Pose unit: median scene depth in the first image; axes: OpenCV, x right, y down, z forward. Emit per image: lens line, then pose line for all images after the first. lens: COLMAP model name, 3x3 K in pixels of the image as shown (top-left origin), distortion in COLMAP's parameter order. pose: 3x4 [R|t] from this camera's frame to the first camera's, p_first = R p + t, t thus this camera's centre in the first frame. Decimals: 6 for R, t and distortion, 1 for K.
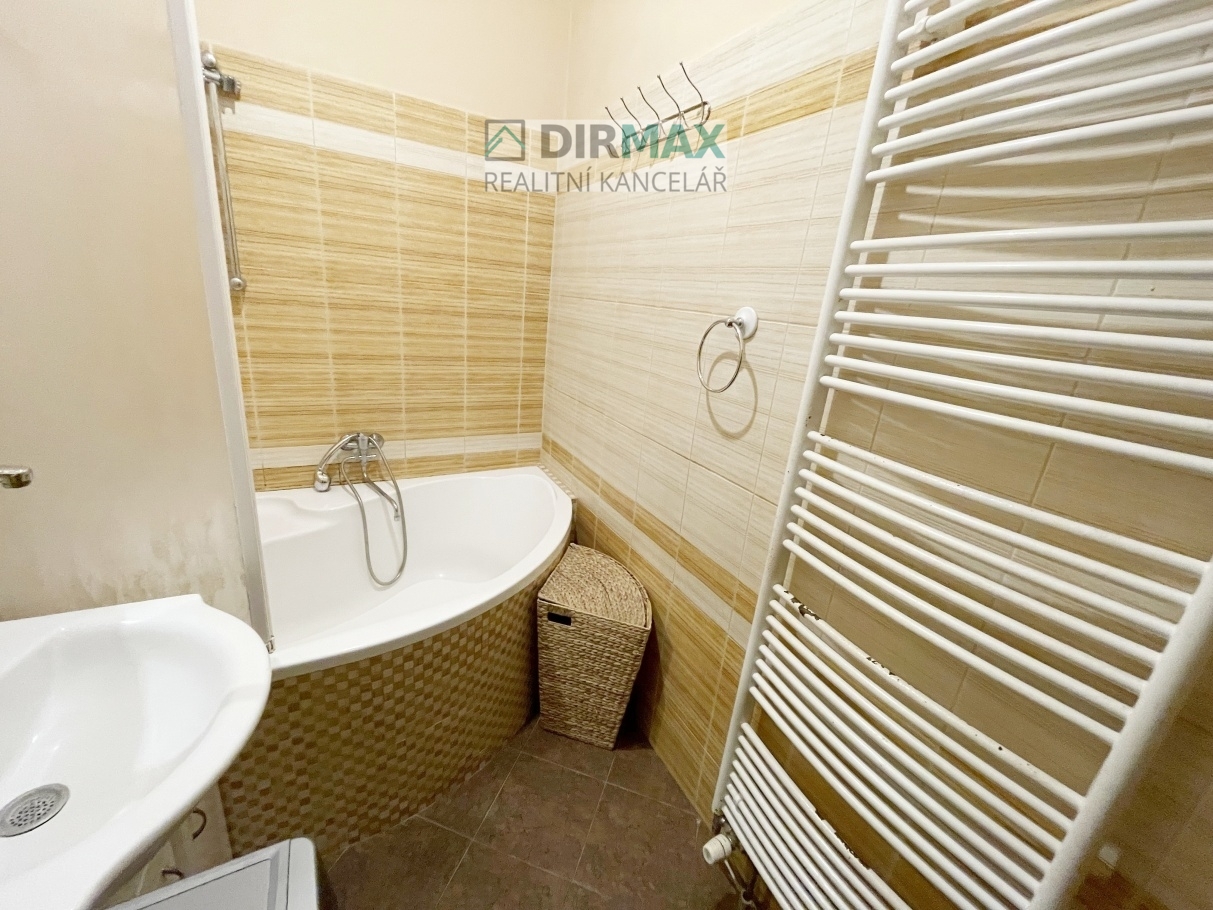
lens RADIAL K [[490.0, 0, 606.6], [0, 490.0, 450.7], [0, 0, 1]] dist [0.000143, 0.000189]
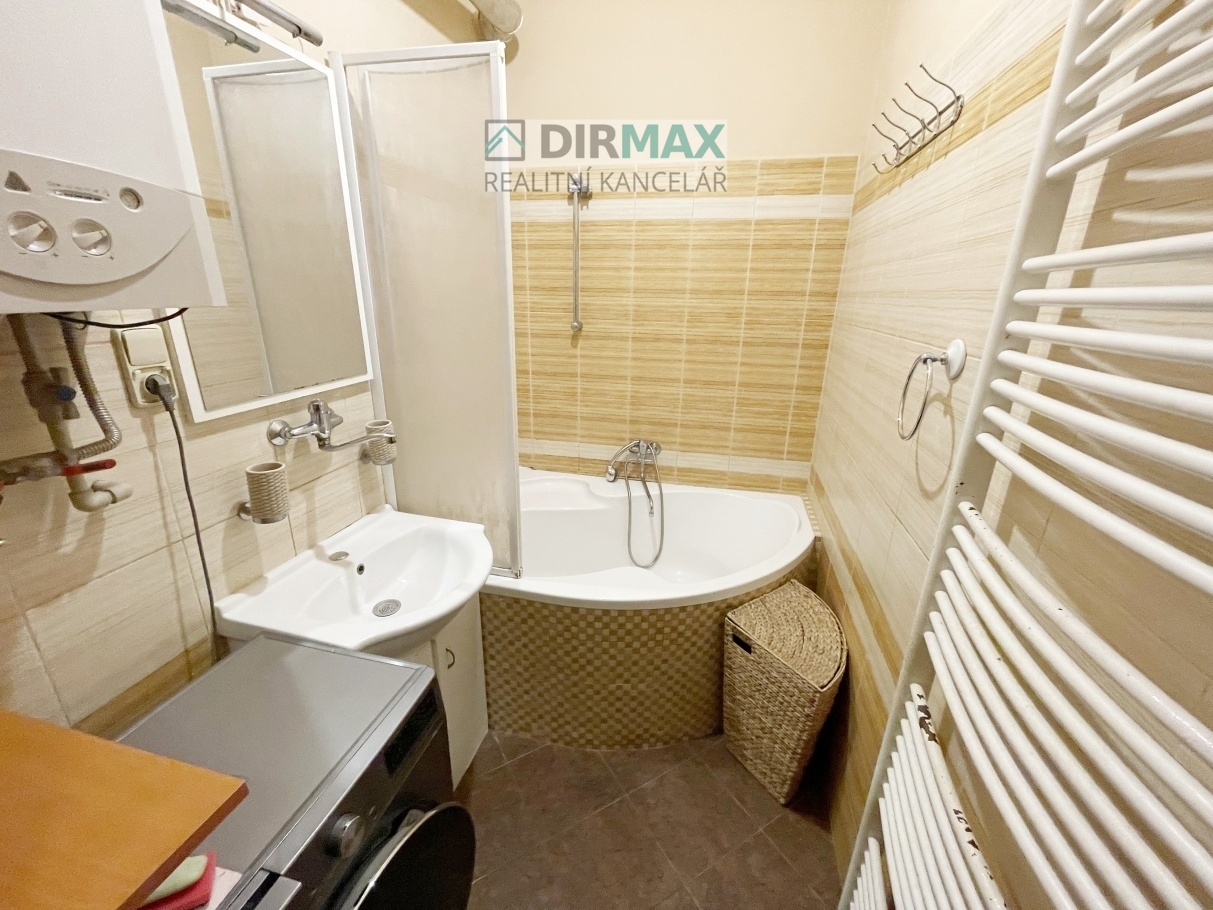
lens RADIAL K [[490.0, 0, 606.6], [0, 490.0, 450.7], [0, 0, 1]] dist [0.000143, 0.000189]
pose [[0.739735, 0.130549, -0.660113, 0.256810], [-0.154378, 0.987759, 0.022348, -0.025168], [0.654950, 0.085375, 0.750834, 0.017833]]
